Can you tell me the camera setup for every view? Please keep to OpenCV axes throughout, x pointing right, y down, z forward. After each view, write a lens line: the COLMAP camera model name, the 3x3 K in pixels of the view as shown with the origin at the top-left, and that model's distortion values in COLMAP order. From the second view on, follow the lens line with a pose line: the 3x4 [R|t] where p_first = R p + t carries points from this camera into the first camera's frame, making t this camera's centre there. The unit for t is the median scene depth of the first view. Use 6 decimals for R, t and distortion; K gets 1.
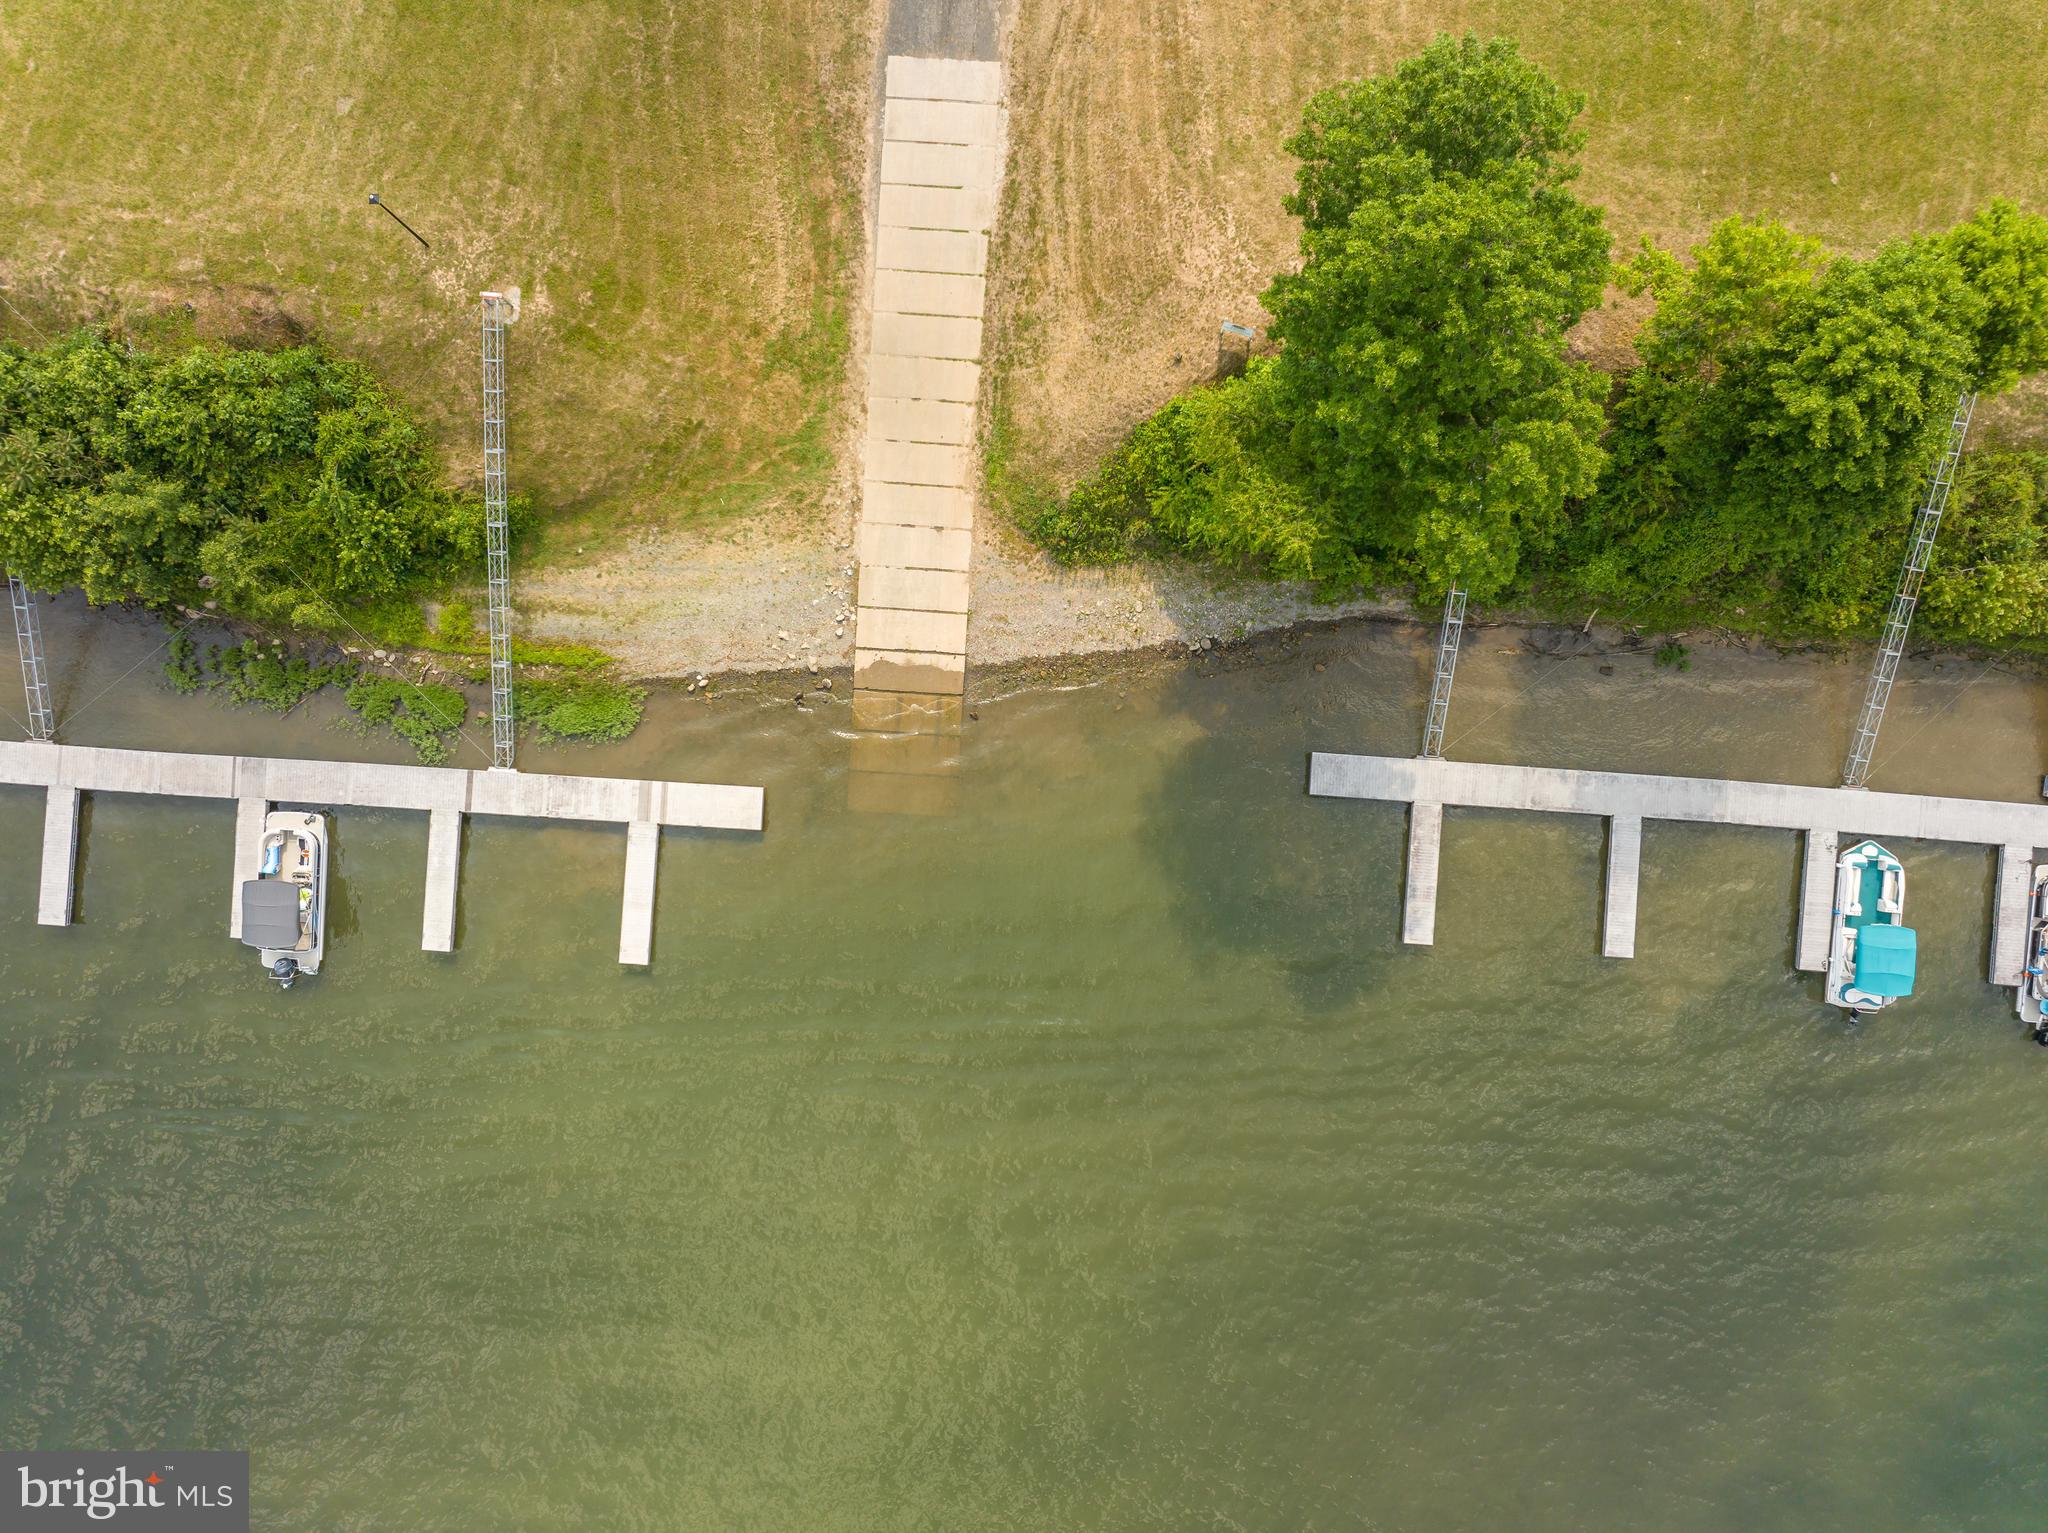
lens RADIAL K [[1402.0, 0, 1021.7], [0, 1402.0, 770.9], [0, 0, 1]] dist [-0.033438, 0.003839]
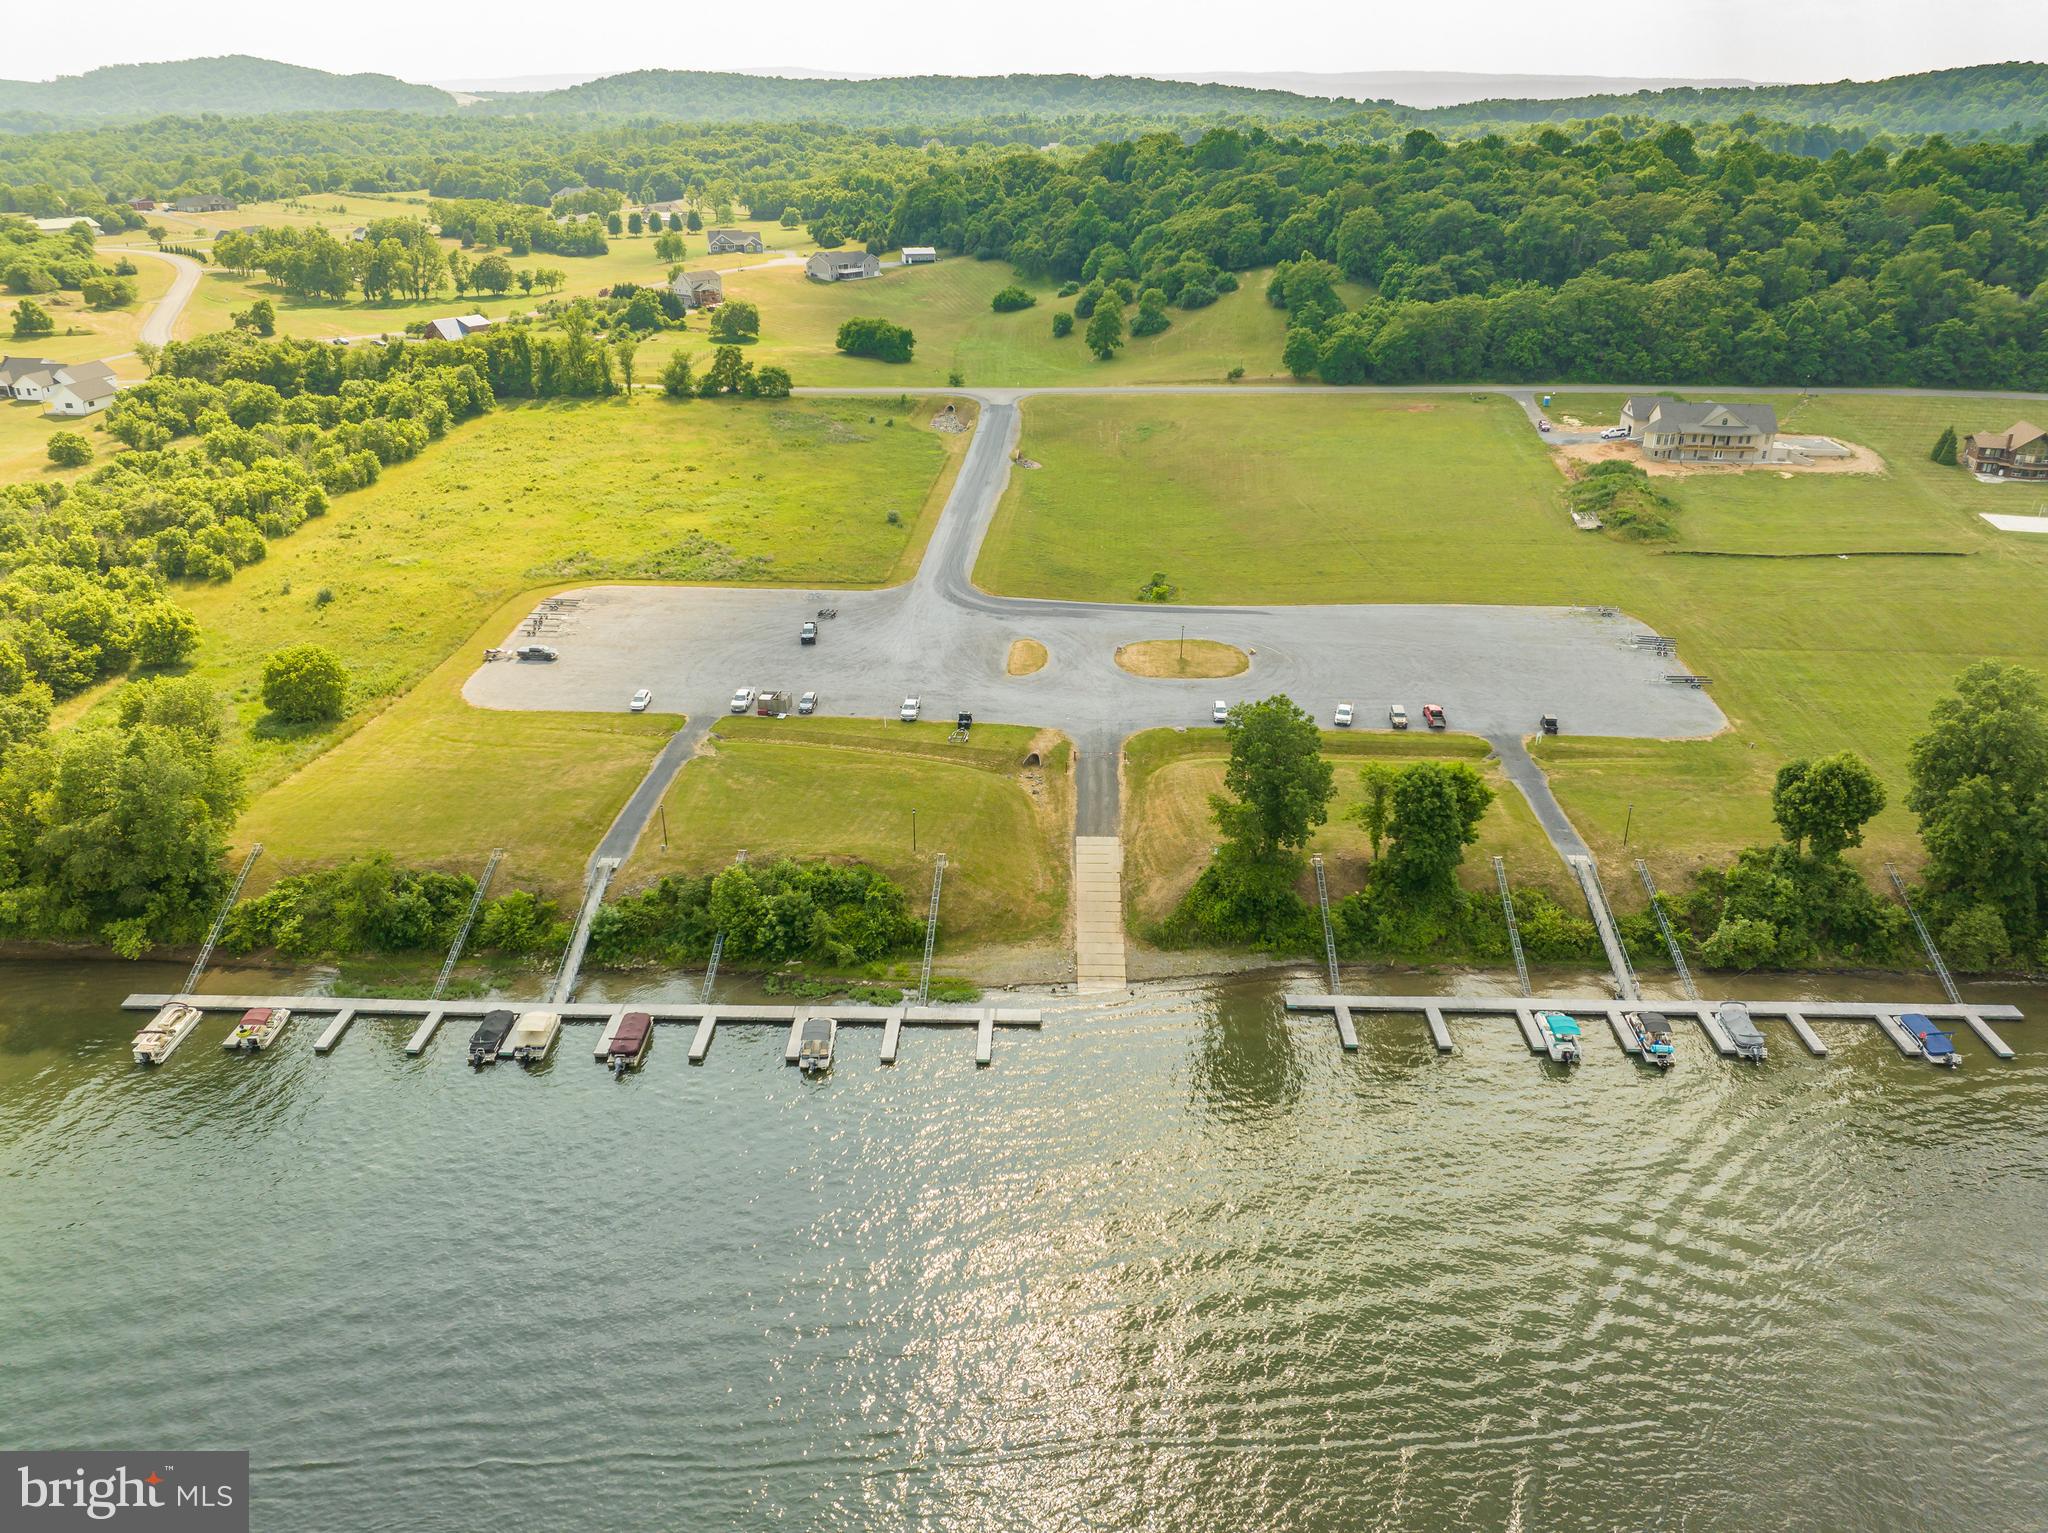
lens RADIAL K [[1402.0, 0, 1025.4], [0, 1402.0, 761.3], [0, 0, 1]] dist [-0.033438, 0.003839]
pose [[0.999191, -0.002387, 0.040141, -0.299248], [0.036790, 0.457201, -0.888602, 1.803827], [-0.016231, 0.889360, 0.456919, -0.360517]]
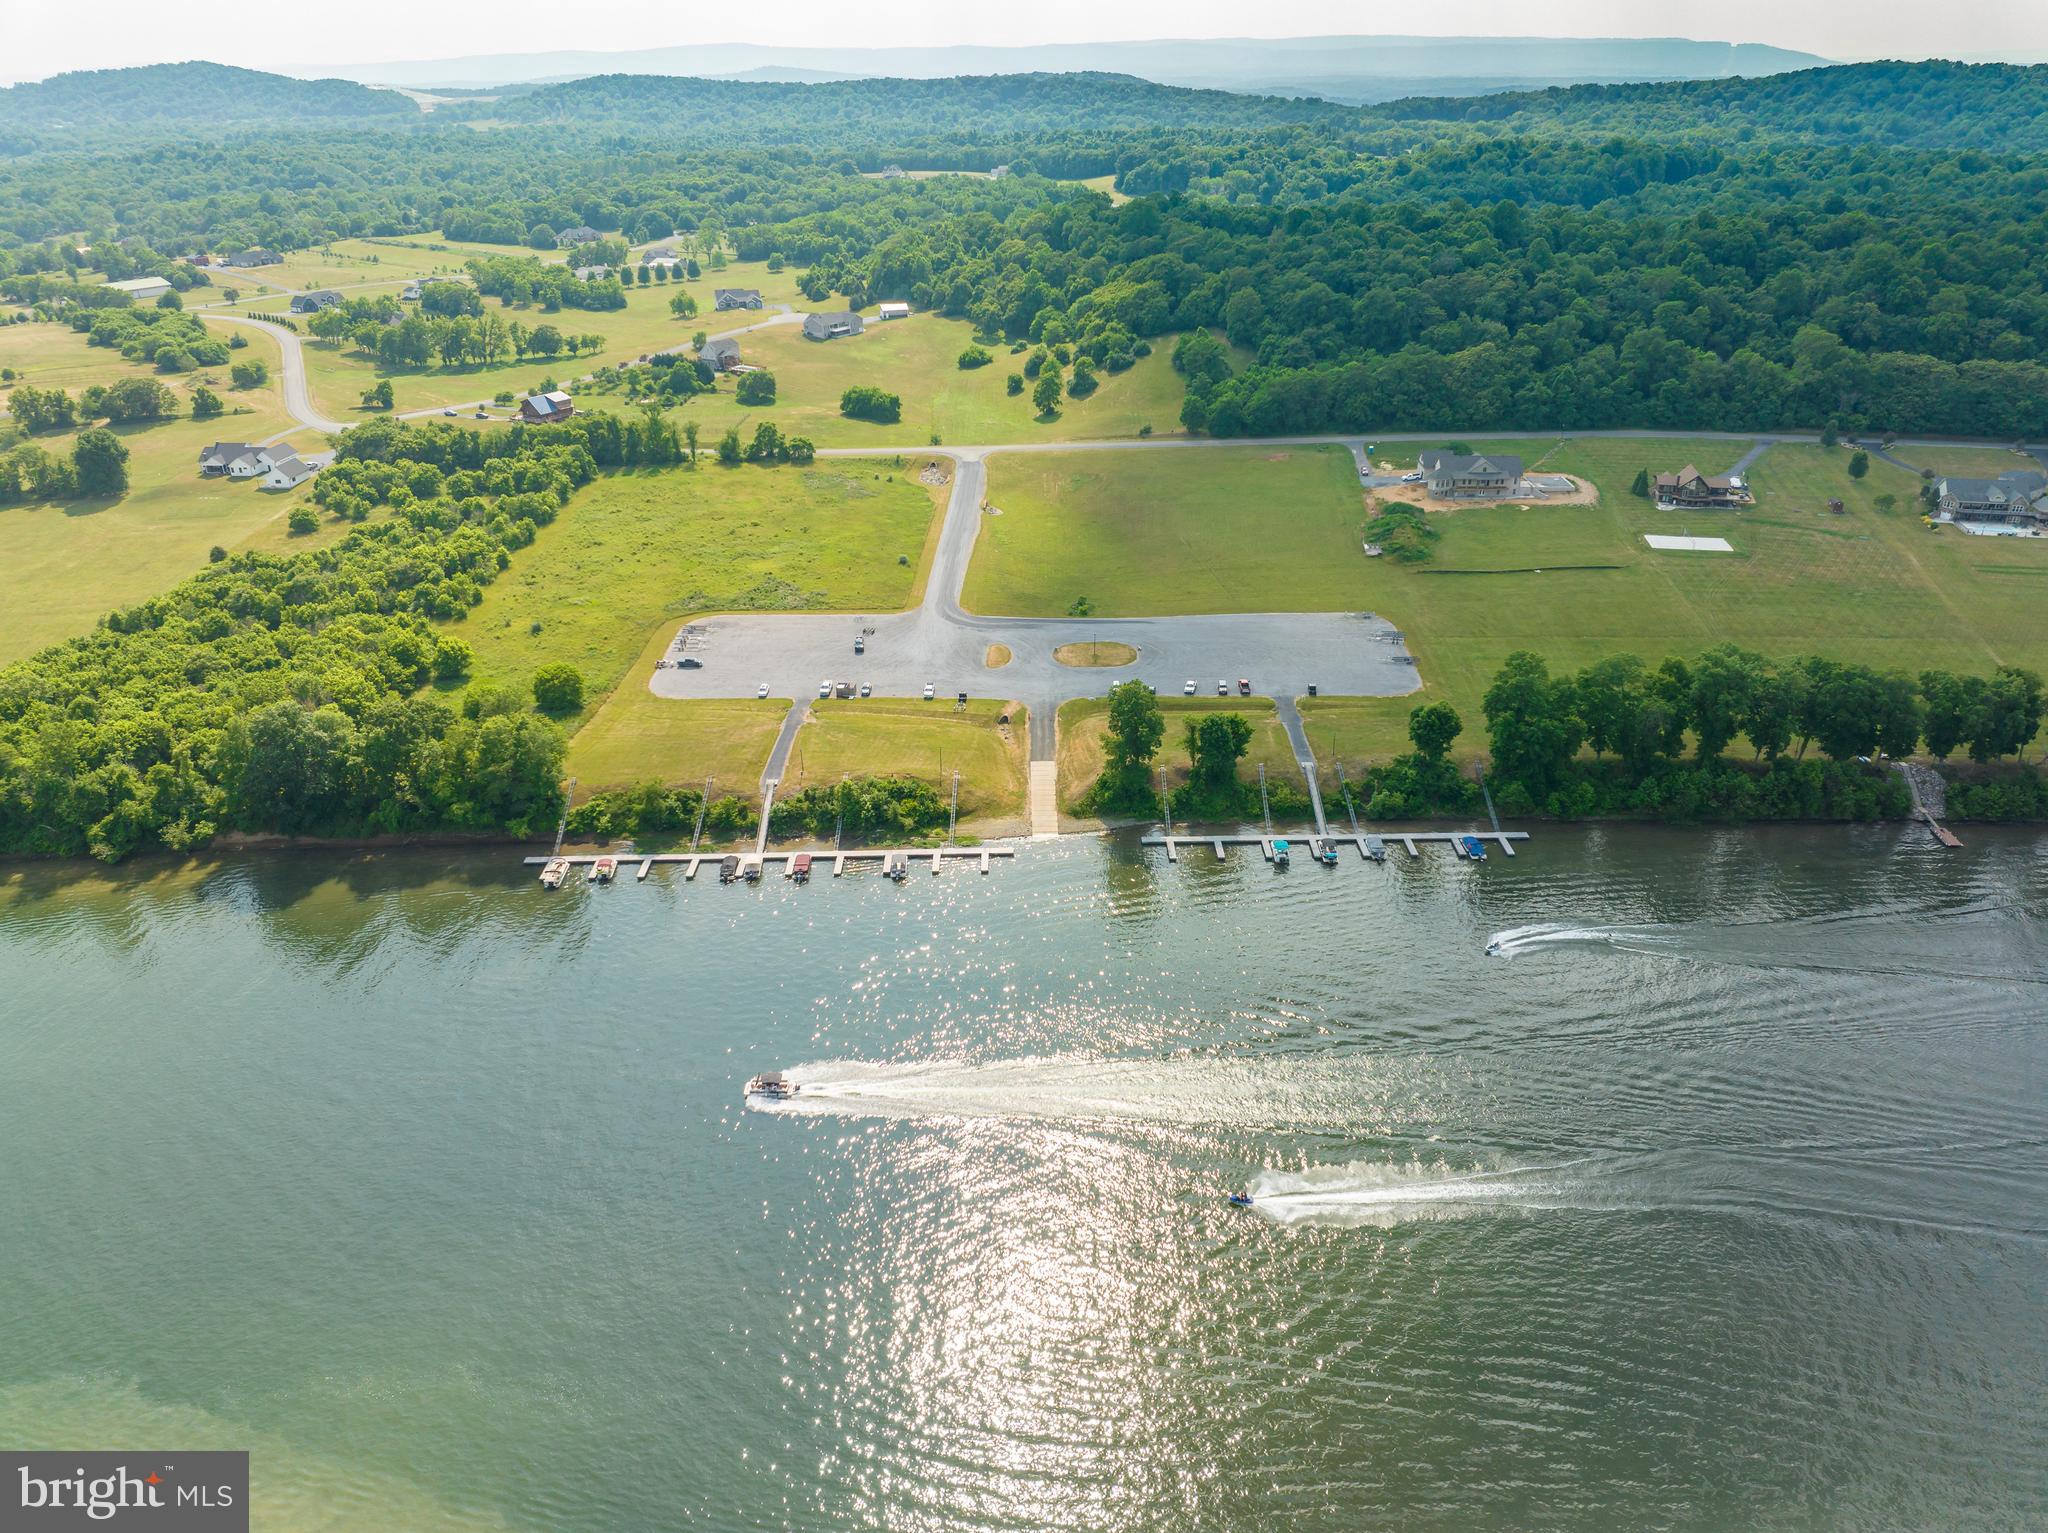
lens RADIAL K [[1402.0, 0, 1025.7], [0, 1402.0, 767.4], [0, 0, 1]] dist [-0.033438, 0.003839]
pose [[0.997411, -0.033530, 0.063614, -0.411387], [0.071903, 0.477199, -0.875849, 3.628549], [-0.000990, 0.878155, 0.478374, -1.247526]]
